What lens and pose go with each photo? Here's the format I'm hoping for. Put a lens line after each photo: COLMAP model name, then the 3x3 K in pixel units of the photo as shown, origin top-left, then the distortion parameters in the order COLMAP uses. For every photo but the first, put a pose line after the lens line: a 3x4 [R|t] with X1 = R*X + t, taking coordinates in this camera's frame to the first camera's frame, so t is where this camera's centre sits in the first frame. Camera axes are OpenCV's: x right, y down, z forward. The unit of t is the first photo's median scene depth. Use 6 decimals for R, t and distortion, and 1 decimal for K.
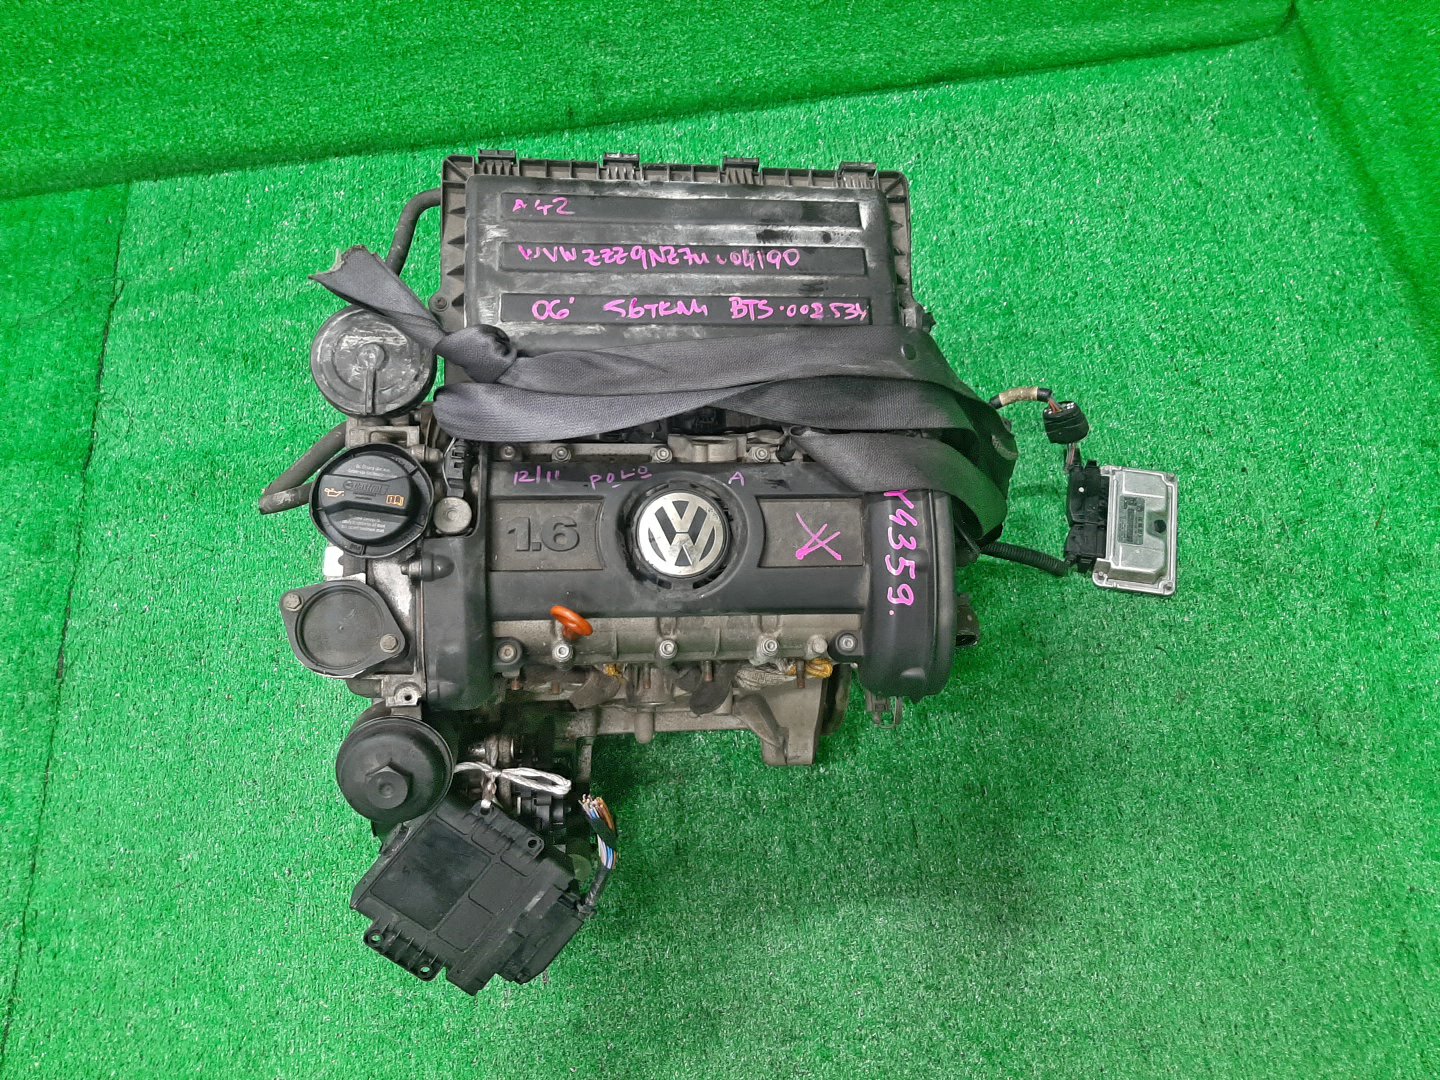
lens RADIAL K [[1078.4, 0, 720.0], [0, 1078.4, 540.0], [0, 0, 1]] dist [0.074884, -0.120688]
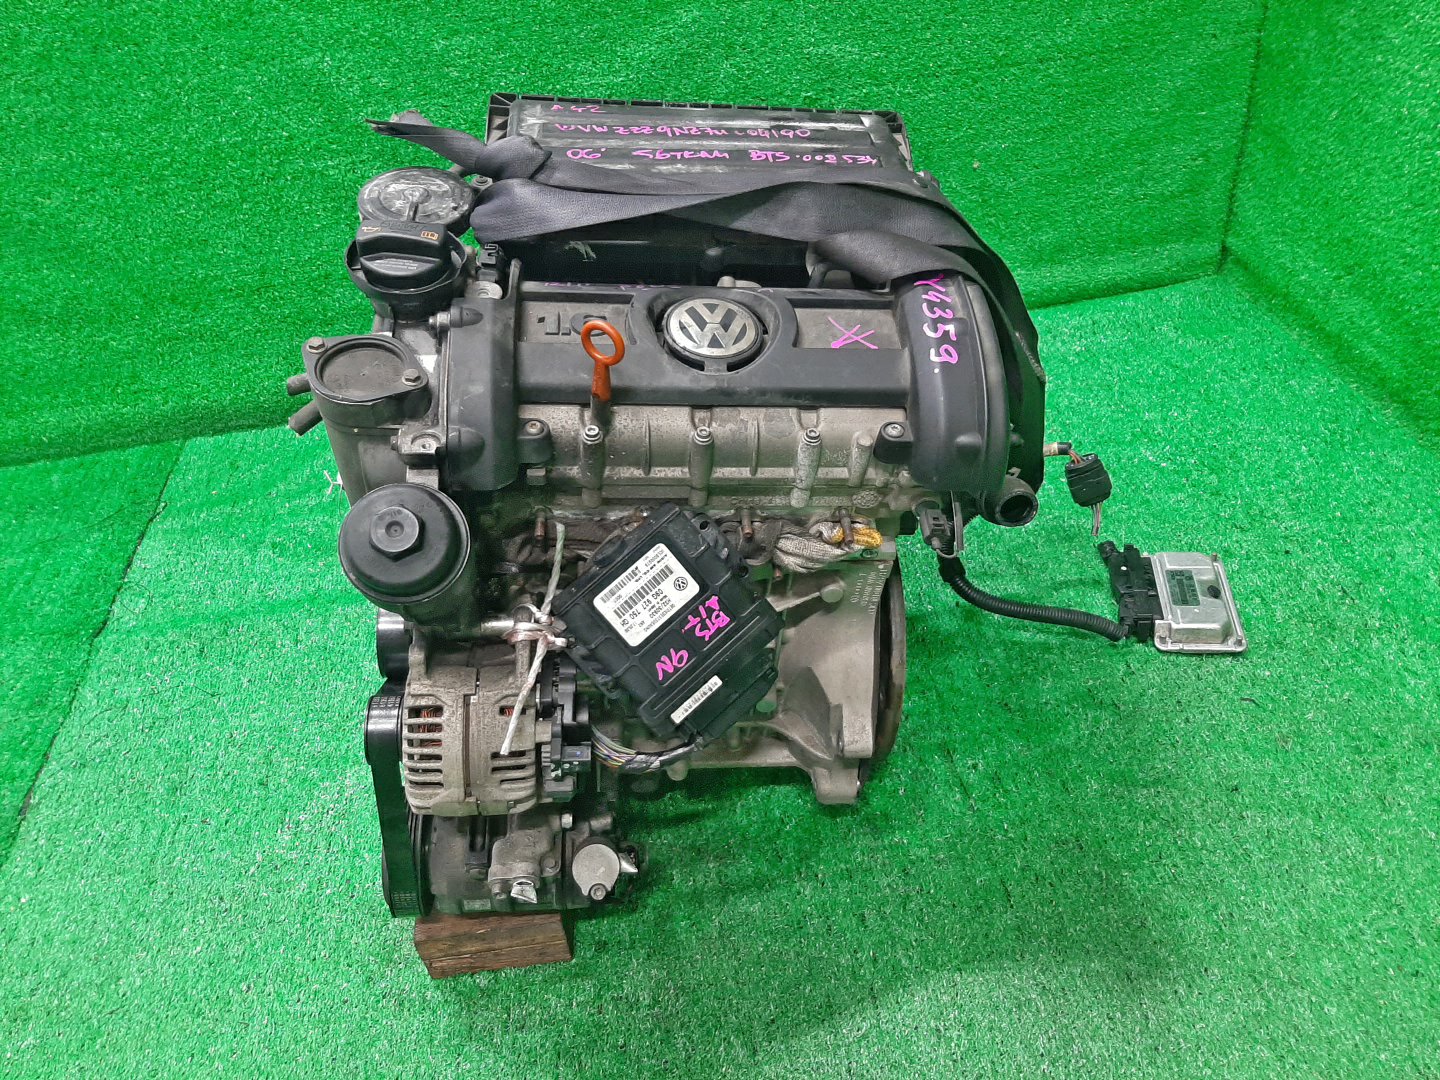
lens RADIAL K [[1084.8, 0, 720.0], [0, 1084.8, 540.0], [0, 0, 1]] dist [0.063678, -0.110990]
pose [[0.998743, -0.050048, -0.002904, -0.035118], [0.043436, 0.892805, -0.448345, 0.594941], [0.025031, 0.447655, 0.893856, 0.194346]]
